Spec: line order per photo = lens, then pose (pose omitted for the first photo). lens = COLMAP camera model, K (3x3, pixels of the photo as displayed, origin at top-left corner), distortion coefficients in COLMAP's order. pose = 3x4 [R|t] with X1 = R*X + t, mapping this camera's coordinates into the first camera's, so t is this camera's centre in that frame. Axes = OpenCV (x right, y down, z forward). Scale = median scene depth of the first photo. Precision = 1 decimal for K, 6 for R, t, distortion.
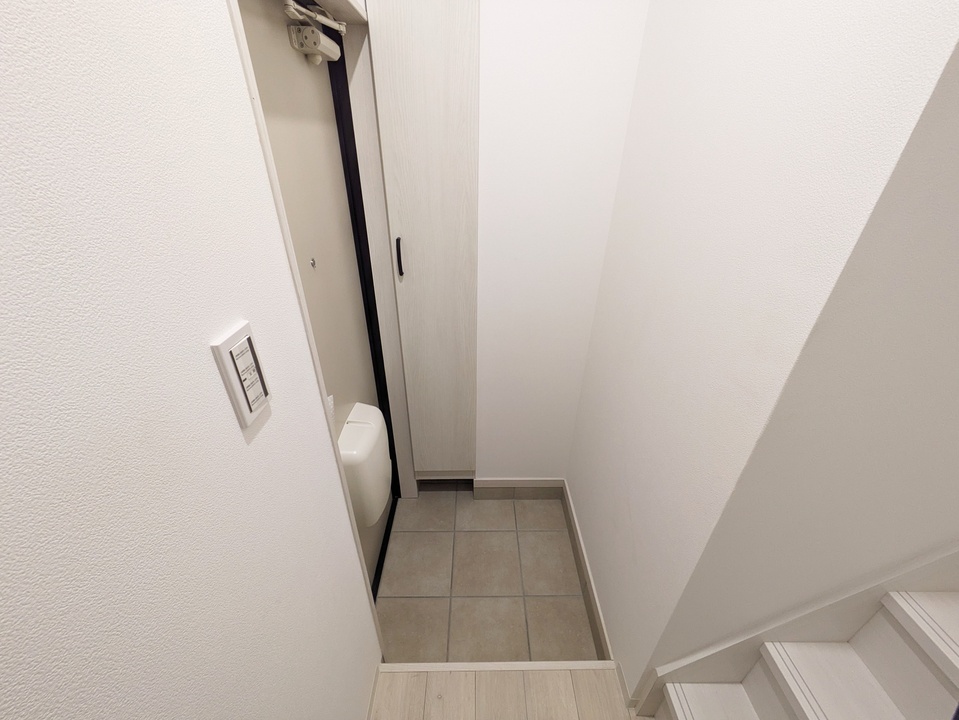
lens RADIAL K [[378.2, 0, 480.0], [0, 378.2, 358.2], [0, 0, 1]] dist [-0.000711, 0.001216]
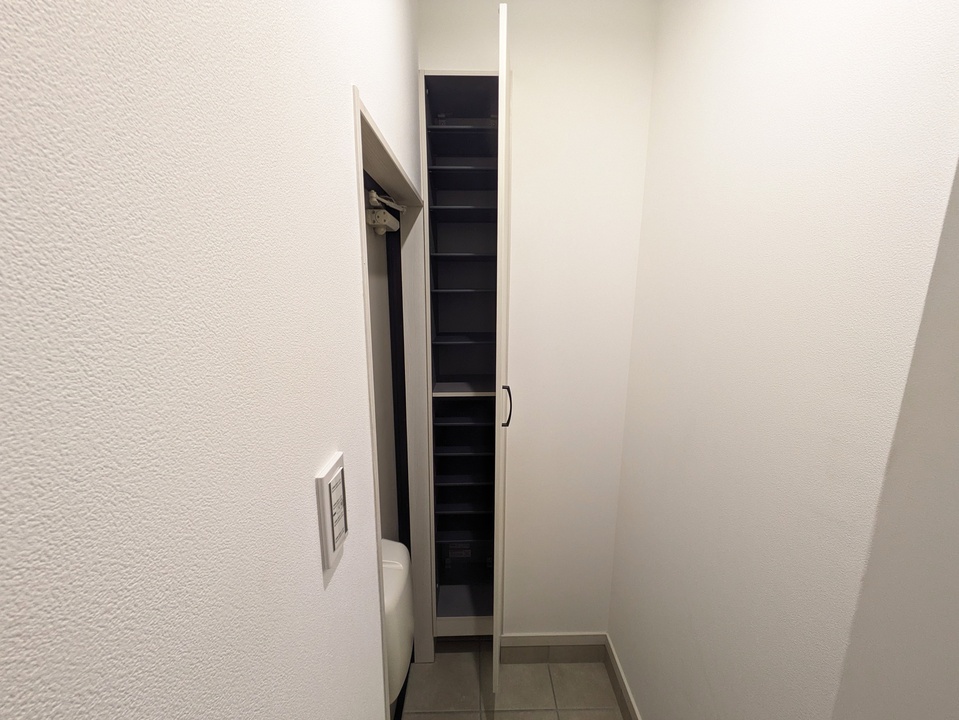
lens RADIAL K [[378.2, 0, 479.6], [0, 378.2, 359.4], [0, 0, 1]] dist [-0.000711, 0.001216]
pose [[0.999925, -0.011755, 0.003520, -0.154136], [0.012264, 0.948134, -0.317635, -0.004144], [0.000397, 0.317654, 0.948206, -0.033470]]
